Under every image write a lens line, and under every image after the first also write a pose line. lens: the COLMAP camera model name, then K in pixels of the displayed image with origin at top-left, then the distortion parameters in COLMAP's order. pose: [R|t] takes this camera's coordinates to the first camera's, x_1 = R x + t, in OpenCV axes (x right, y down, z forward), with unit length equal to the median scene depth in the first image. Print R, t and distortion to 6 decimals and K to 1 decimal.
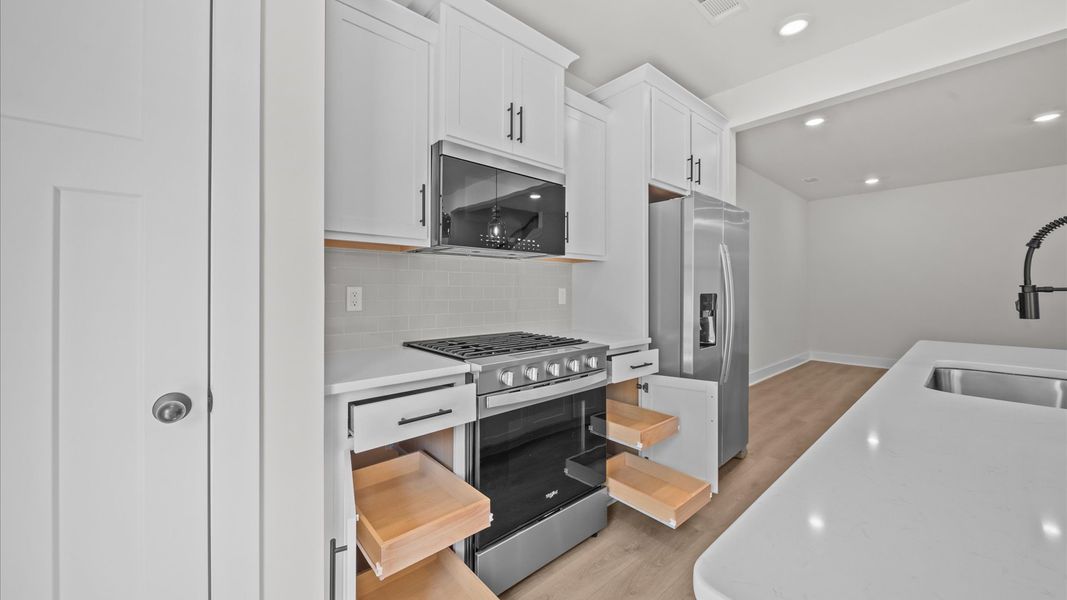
lens RADIAL K [[379.7, 0, 536.1], [0, 379.7, 290.4], [0, 0, 1]] dist [-0.002026, 0.000011]
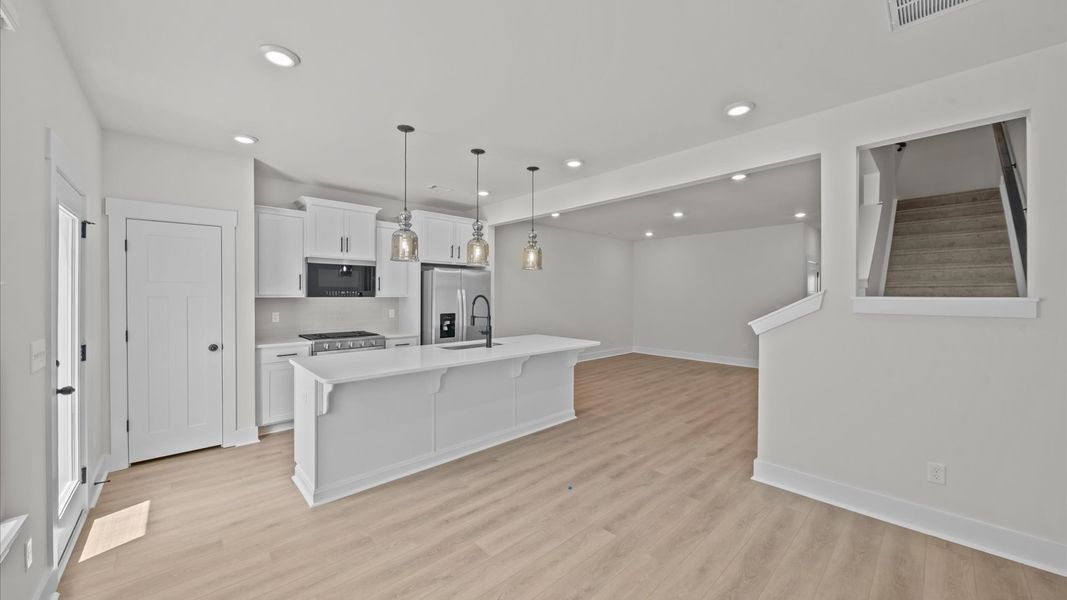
lens RADIAL K [[379.7, 0, 539.5], [0, 379.7, 297.5], [0, 0, 1]] dist [-0.002026, 0.000011]
pose [[0.998977, 0.001072, 0.045200, 1.121980], [-0.001347, 0.999981, 0.006044, -0.122902], [-0.045192, -0.006099, 0.998960, -1.537506]]
